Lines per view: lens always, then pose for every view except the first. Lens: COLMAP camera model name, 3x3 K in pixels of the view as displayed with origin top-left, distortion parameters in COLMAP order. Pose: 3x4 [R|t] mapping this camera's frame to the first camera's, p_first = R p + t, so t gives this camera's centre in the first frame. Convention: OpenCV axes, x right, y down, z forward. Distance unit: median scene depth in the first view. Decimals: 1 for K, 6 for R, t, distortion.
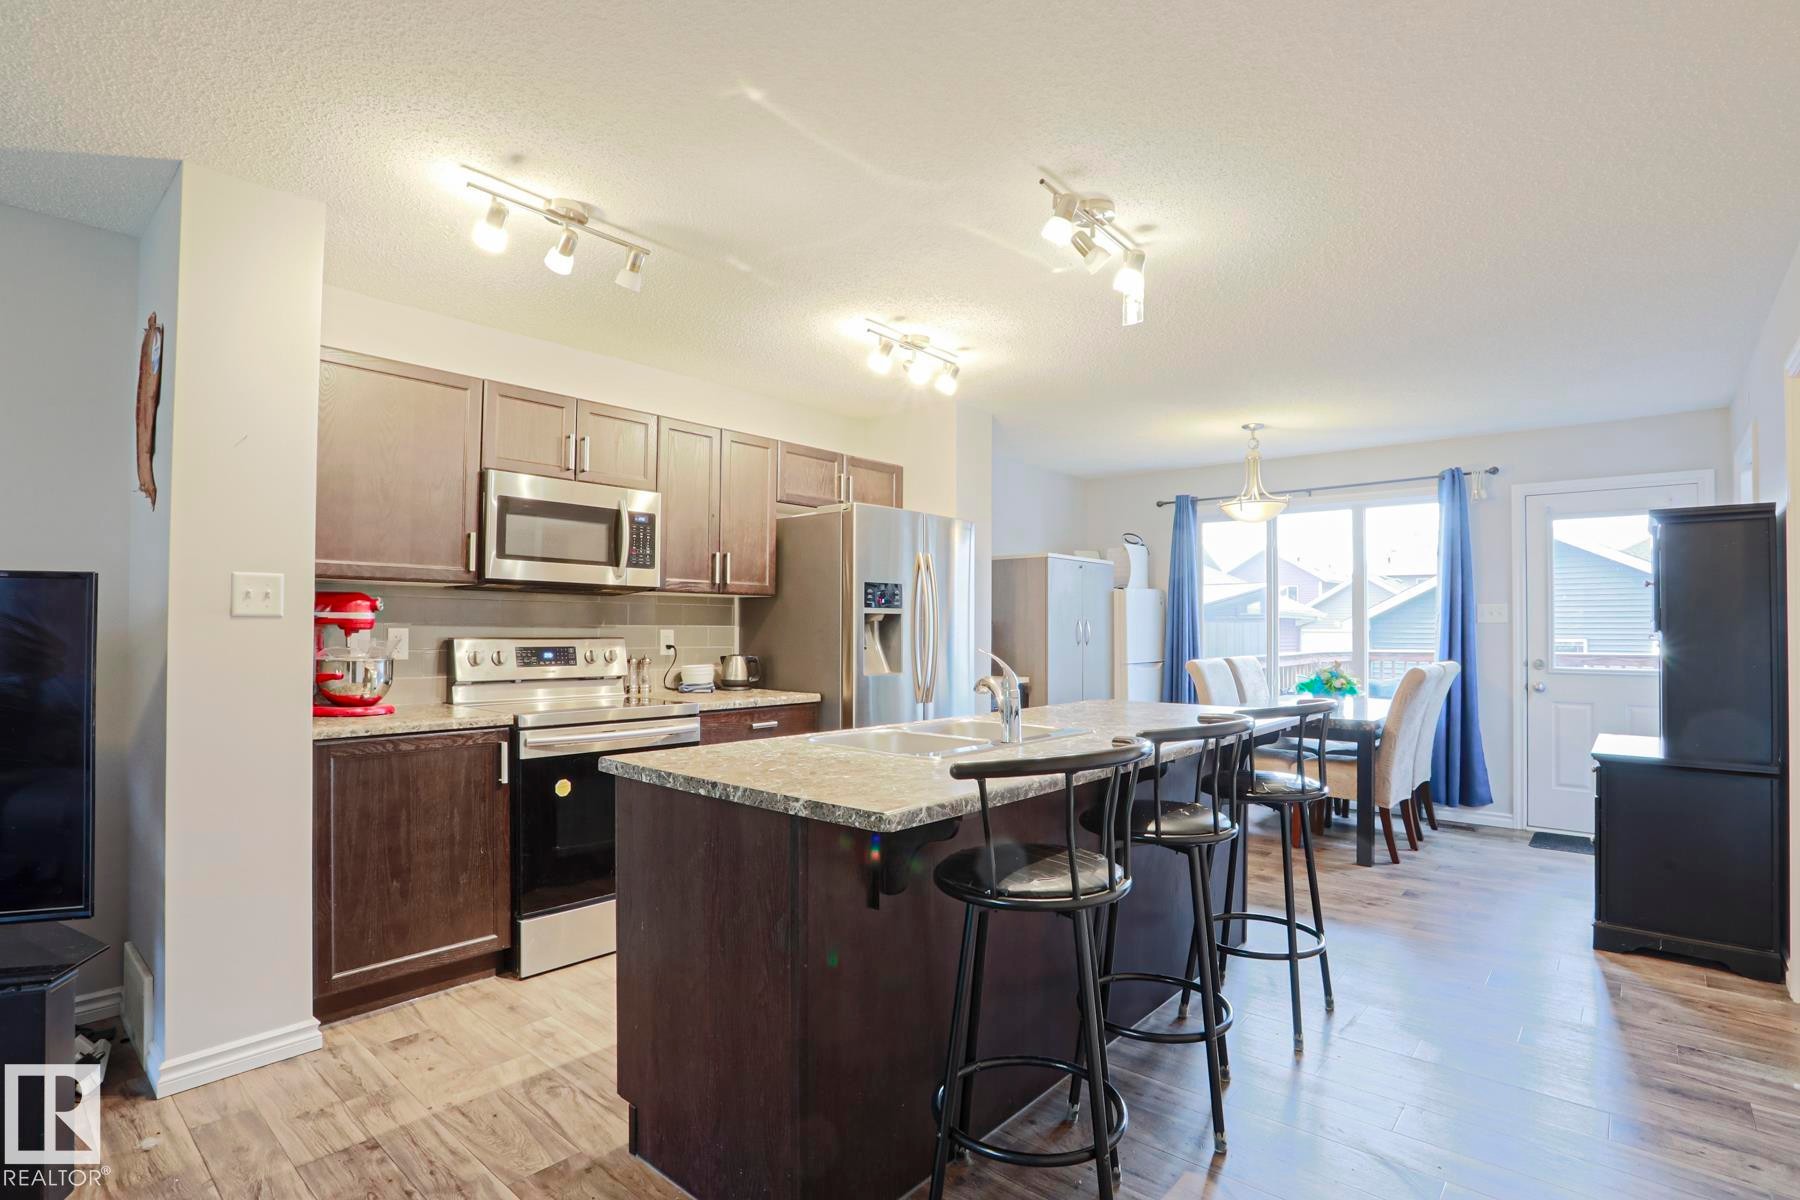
lens RADIAL K [[894.0, 0, 849.7], [0, 894.0, 613.1], [0, 0, 1]] dist [-0.046651, 0.022584]
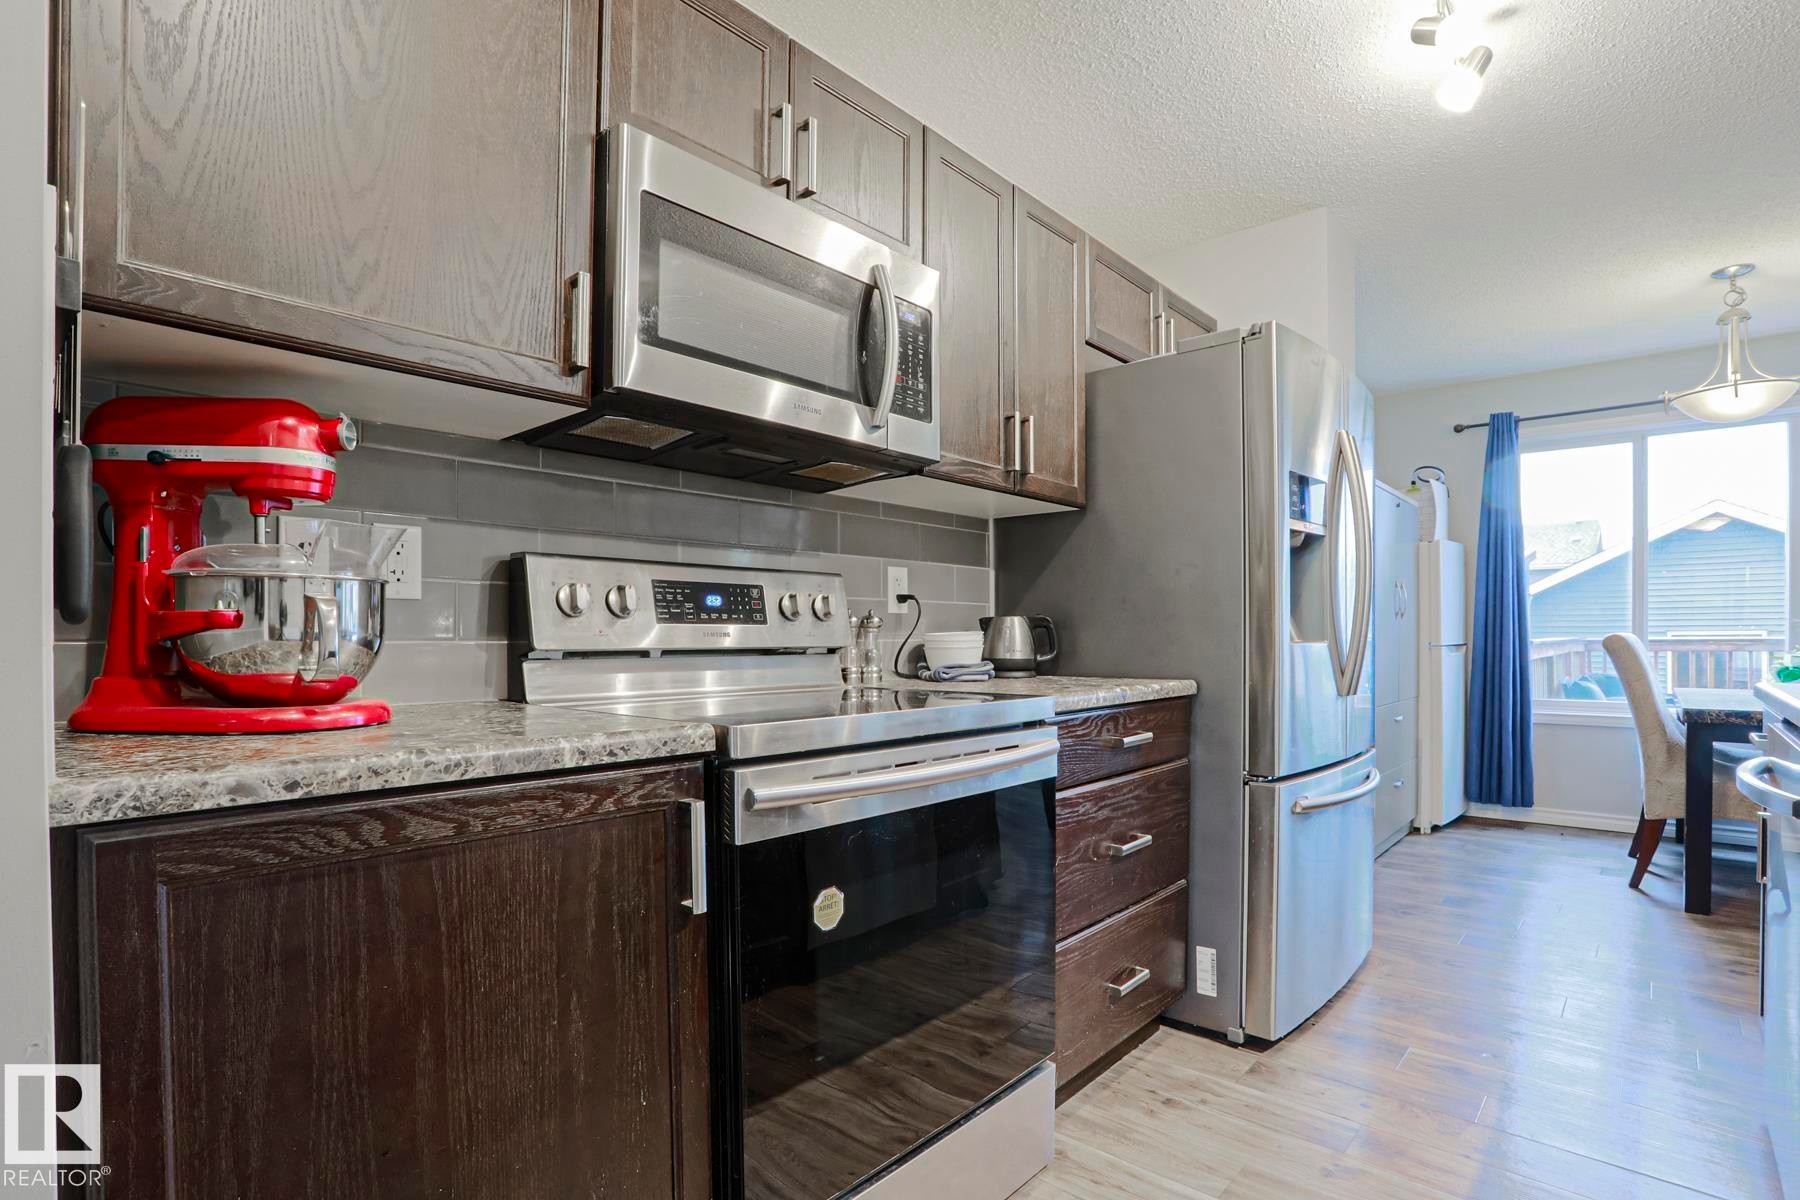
lens RADIAL K [[894.0, 0, 877.2], [0, 894.0, 642.7], [0, 0, 1]] dist [-0.046651, 0.022584]
pose [[0.999611, -0.002861, 0.027743, -0.267944], [0.002132, 0.999652, 0.026277, 0.058593], [-0.027809, -0.026207, 0.999270, 0.522345]]
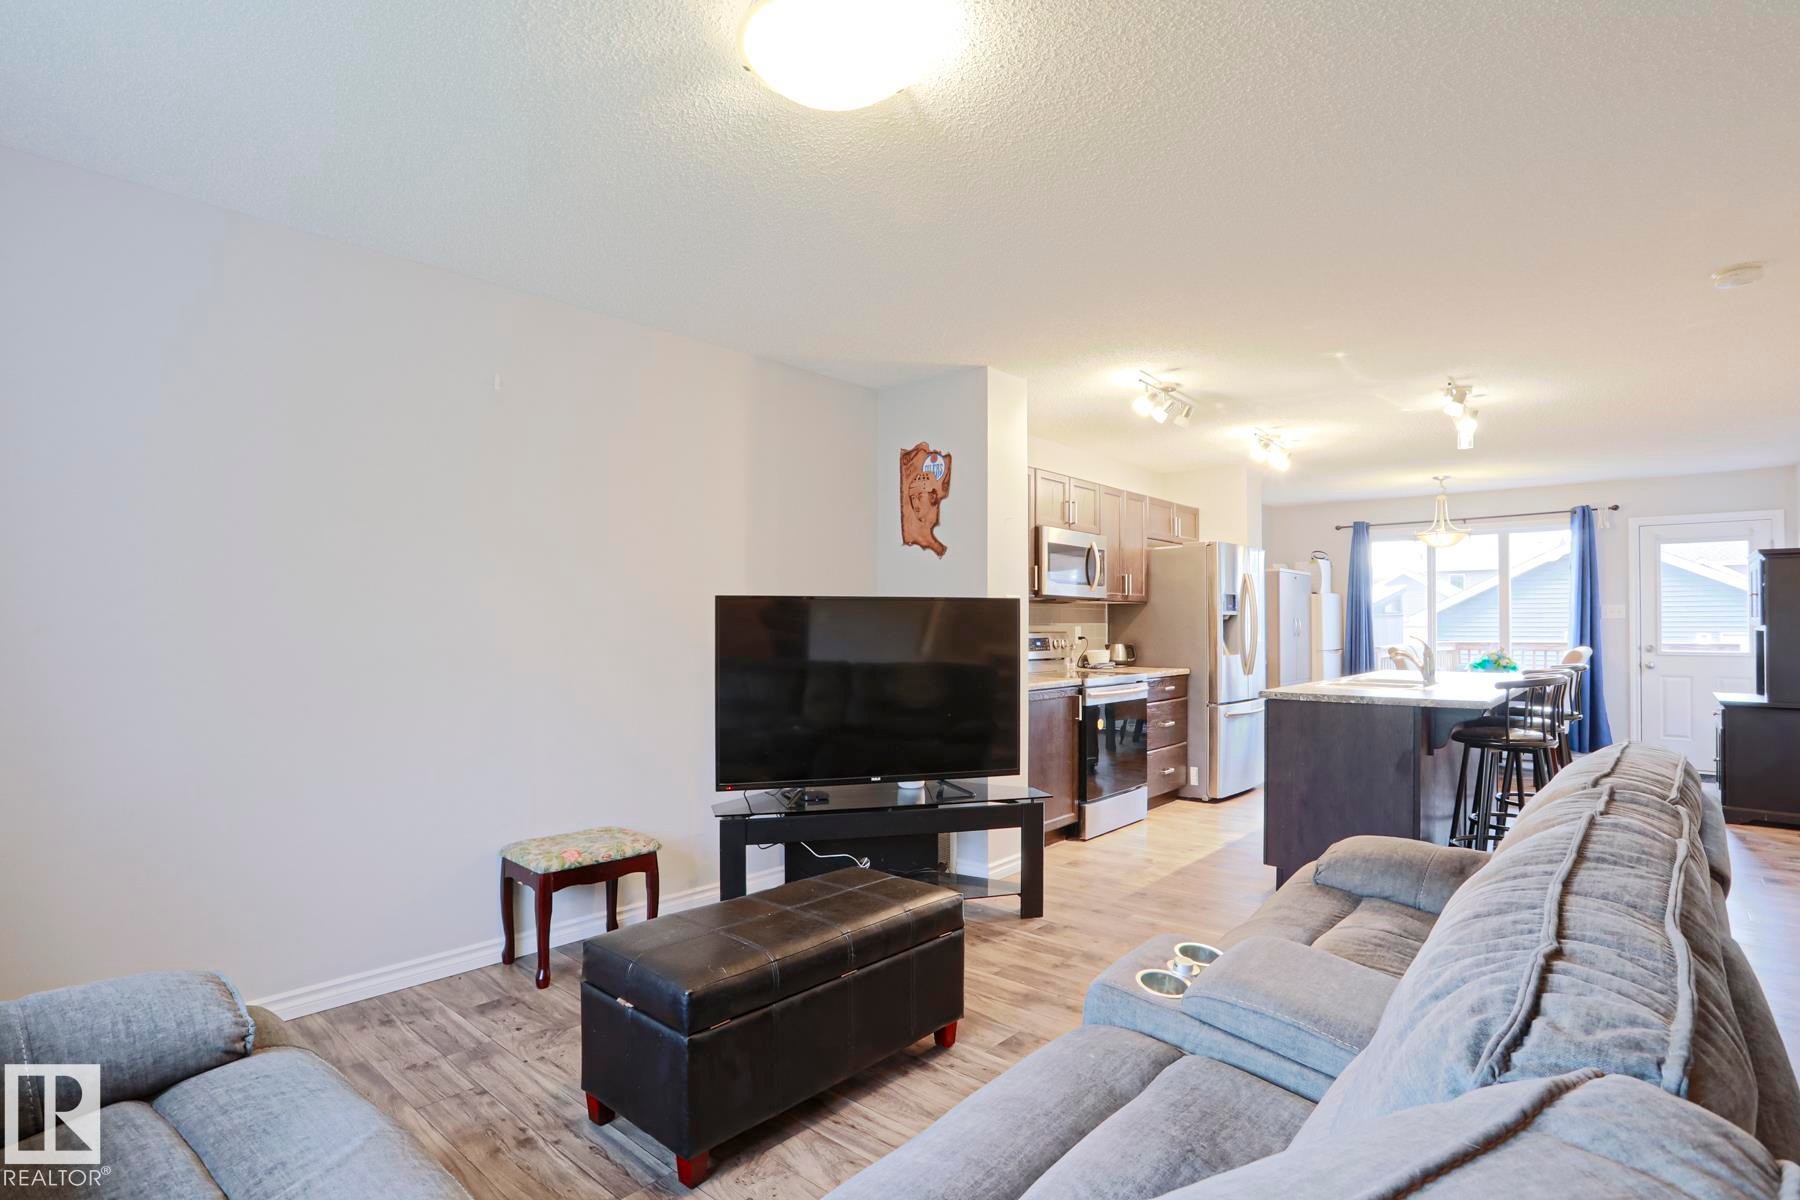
lens RADIAL K [[894.0, 0, 827.3], [0, 894.0, 619.2], [0, 0, 1]] dist [-0.046651, 0.022584]
pose [[0.999918, -0.001845, -0.012690, -0.692212], [0.002073, 0.999837, 0.017941, -0.023224], [0.012655, -0.017965, 0.999759, -0.550439]]
